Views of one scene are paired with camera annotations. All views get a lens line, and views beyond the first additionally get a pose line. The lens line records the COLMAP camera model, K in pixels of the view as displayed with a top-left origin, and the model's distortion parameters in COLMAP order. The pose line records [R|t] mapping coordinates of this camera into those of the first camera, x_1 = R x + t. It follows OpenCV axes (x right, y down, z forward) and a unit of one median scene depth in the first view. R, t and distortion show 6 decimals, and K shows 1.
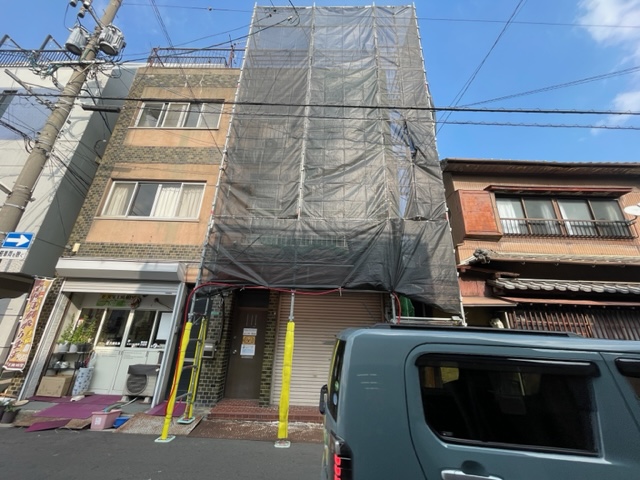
lens RADIAL K [[255.5, 0, 318.7], [0, 255.5, 242.7], [0, 0, 1]] dist [-0.000347, 0.000555]
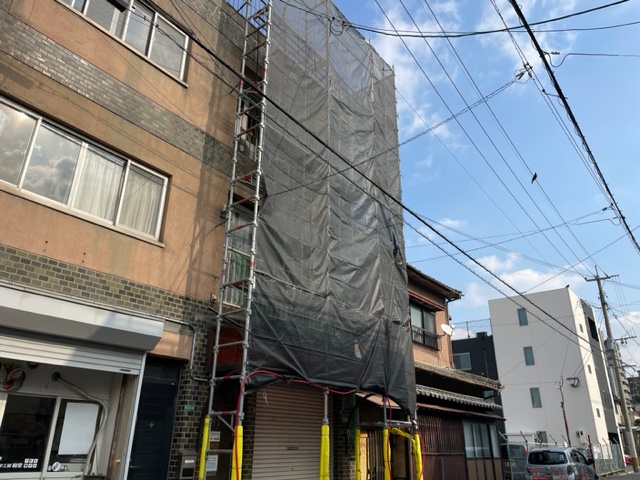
lens RADIAL K [[481.7, 0, 324.0], [0, 481.7, 235.2], [0, 0, 1]] dist [0.091353, -0.117416]
pose [[0.591945, 0.292172, 0.751157, -1.152188], [-0.271000, 0.949870, -0.155904, -0.035891], [-0.759052, -0.111277, 0.641449, -0.001596]]
